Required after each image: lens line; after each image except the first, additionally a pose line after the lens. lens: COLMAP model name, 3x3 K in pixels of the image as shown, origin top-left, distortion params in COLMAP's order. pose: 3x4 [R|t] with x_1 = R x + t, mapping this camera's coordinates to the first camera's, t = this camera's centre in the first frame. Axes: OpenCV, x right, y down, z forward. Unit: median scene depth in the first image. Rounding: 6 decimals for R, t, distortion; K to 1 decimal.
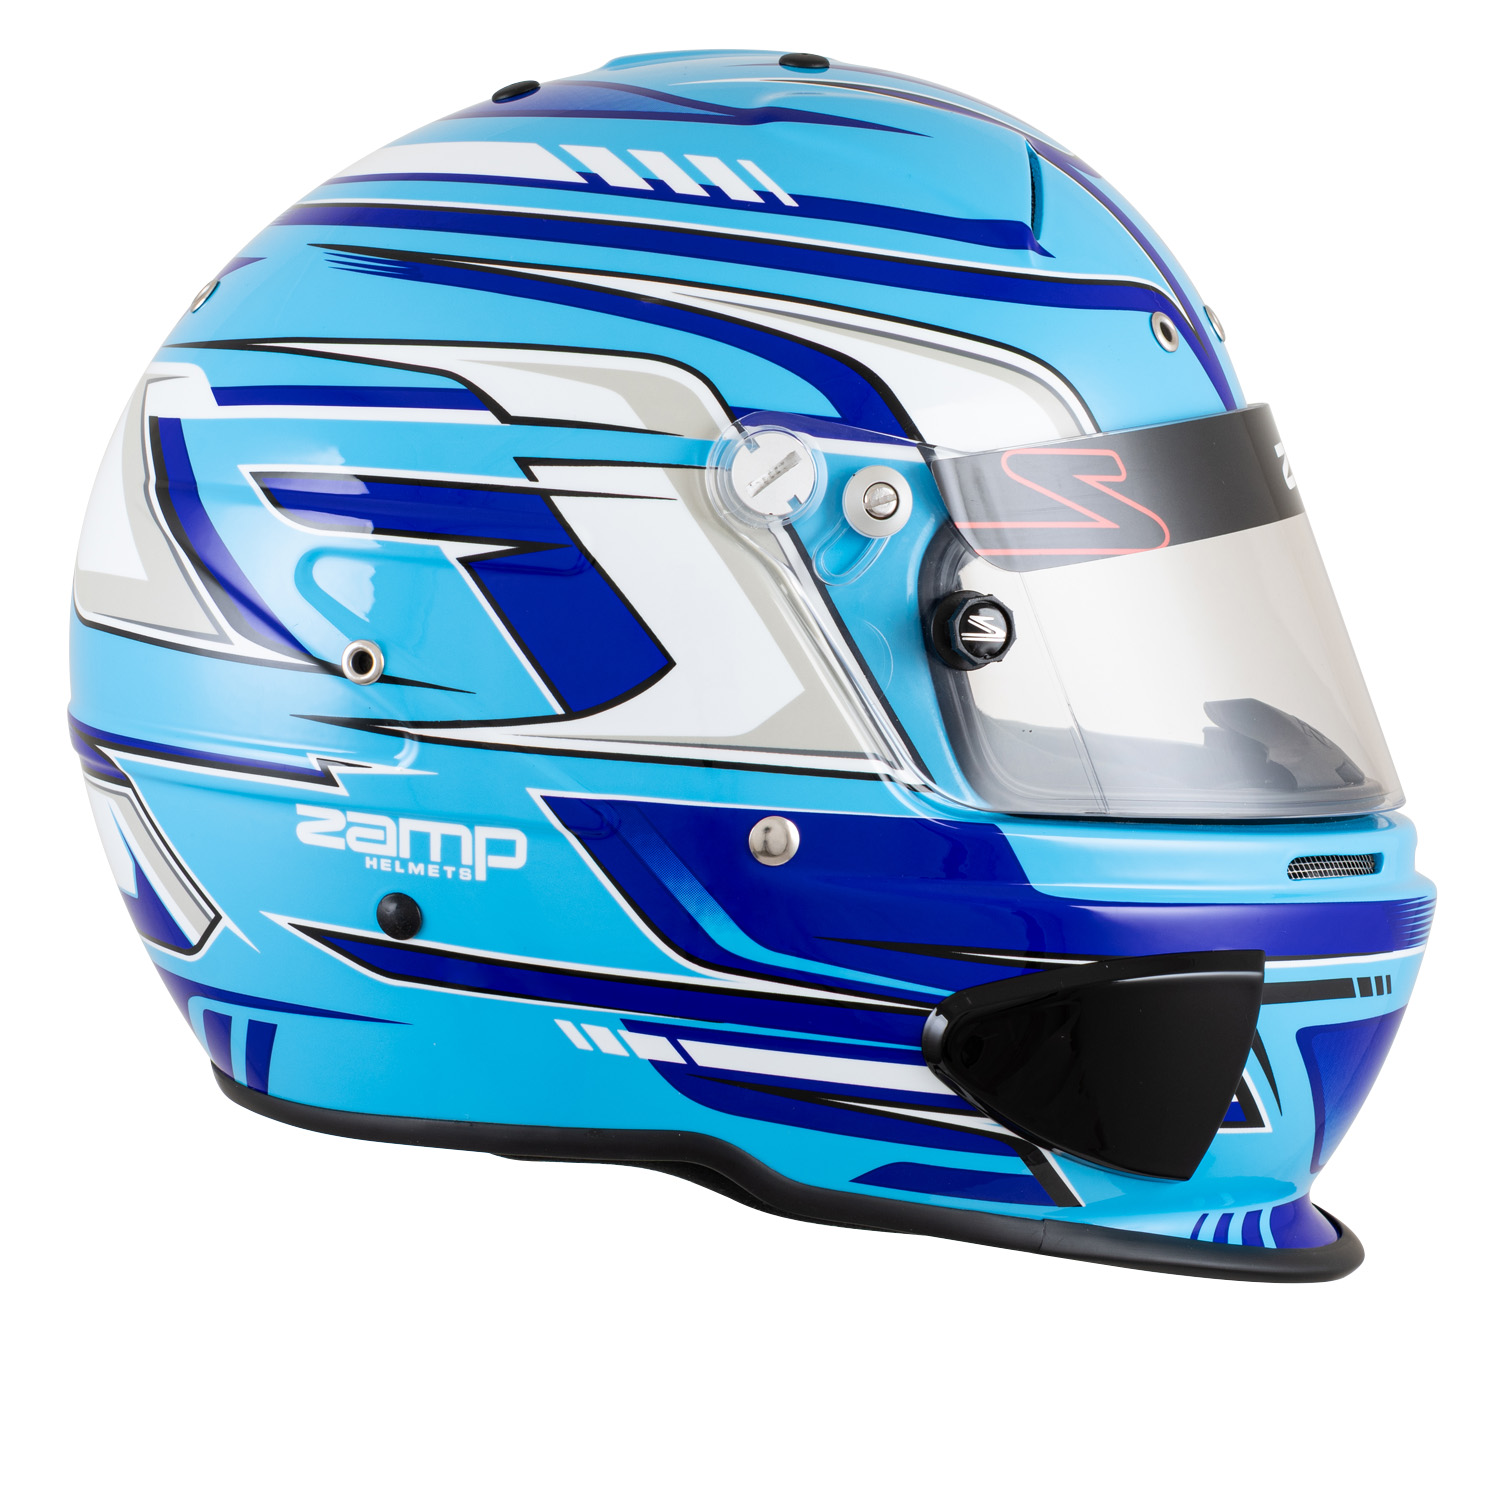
lens RADIAL K [[3958.0, 0, 790.0], [0, 3958.0, 750.1], [0, 0, 1]] dist [0.034699, 0.096569]
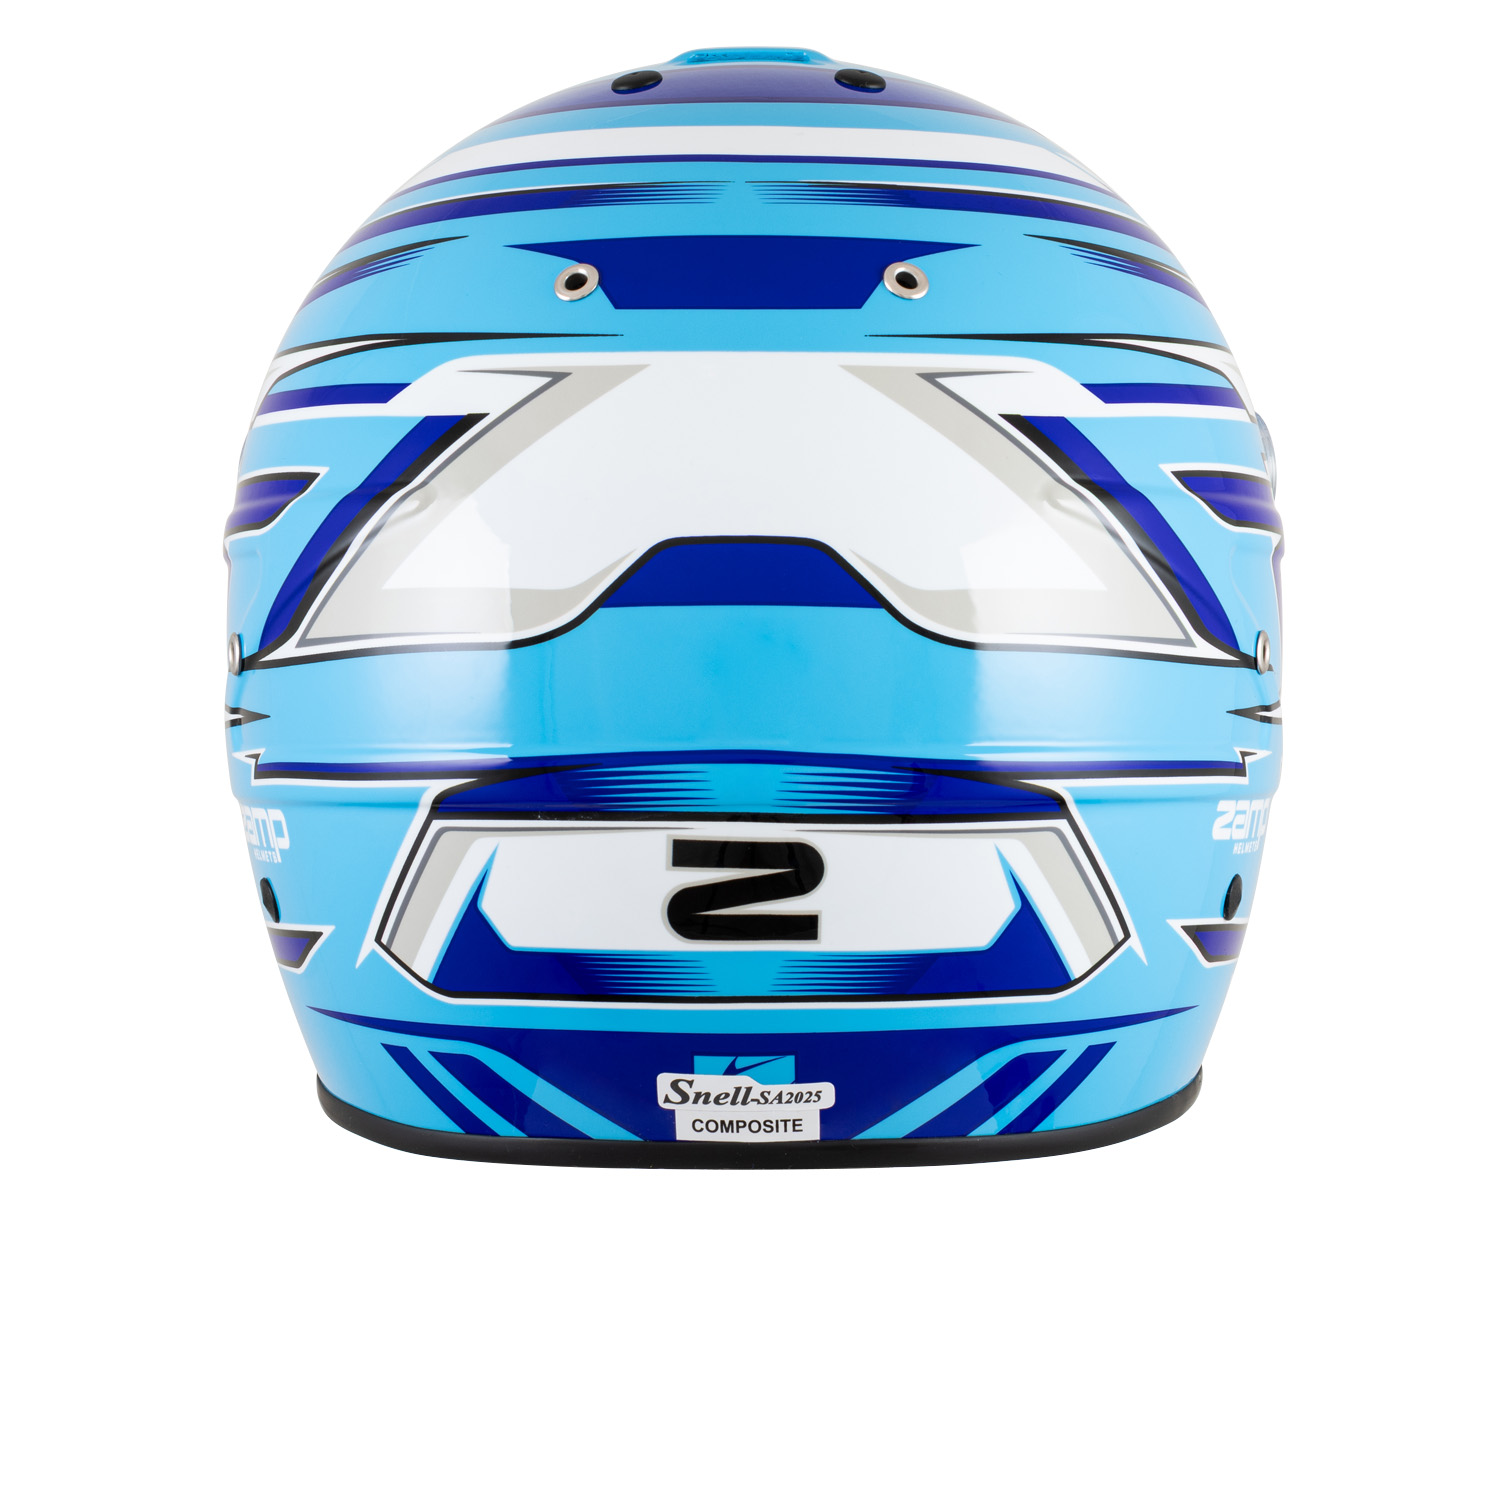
lens RADIAL K [[3958.0, 0, 790.0], [0, 3958.0, 750.1], [0, 0, 1]] dist [0.034699, 0.096569]
pose [[0.019835, -0.081581, 0.996469, -1.135868], [0.086504, 0.993068, 0.079581, -0.089199], [-0.996054, 0.084620, 0.026755, 1.089555]]
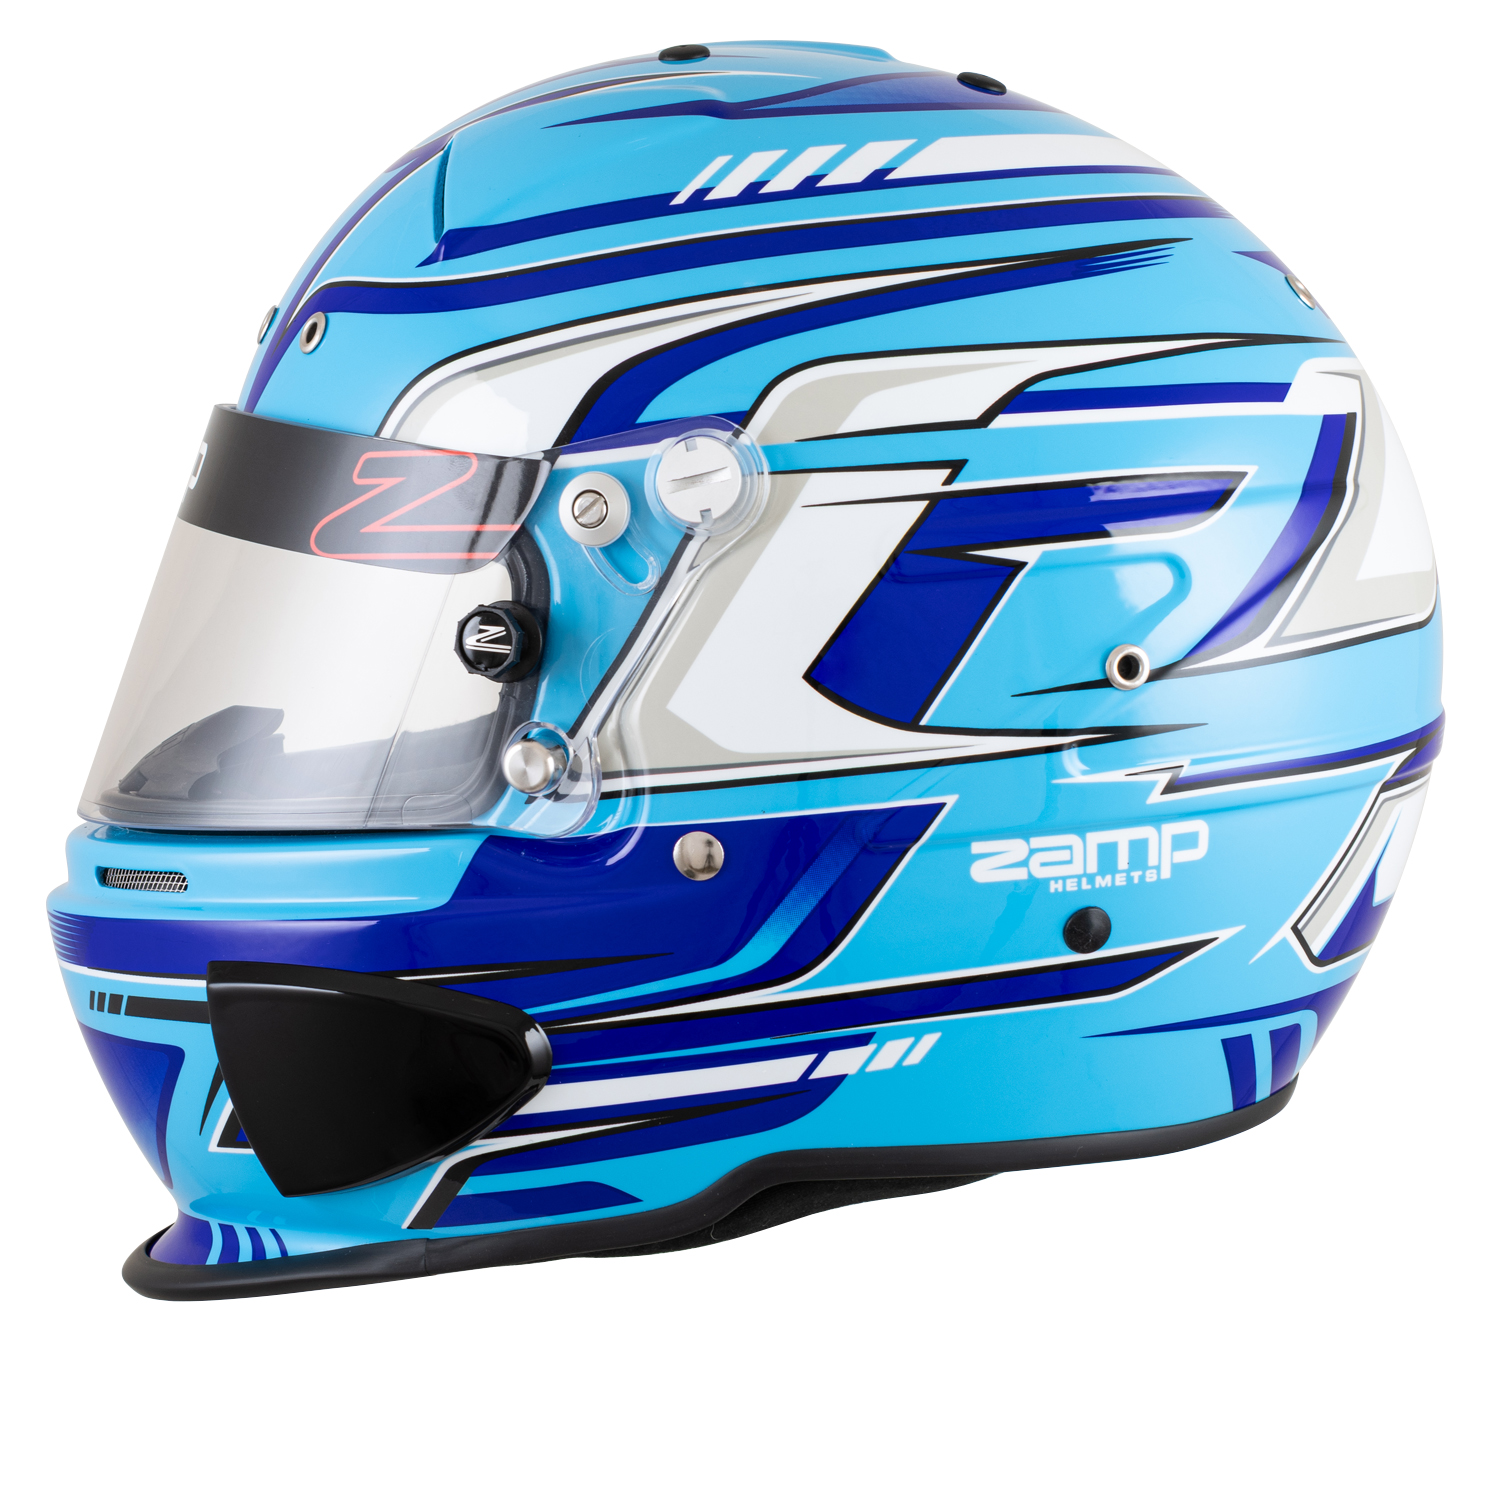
lens RADIAL K [[3958.0, 0, 790.0], [0, 3958.0, 750.1], [0, 0, 1]] dist [0.034699, 0.096569]
pose [[-0.999792, -0.000153, 0.020409, -0.046112], [0.003228, 0.986204, 0.165505, -0.184877], [-0.020153, 0.165537, -0.985998, 2.217927]]
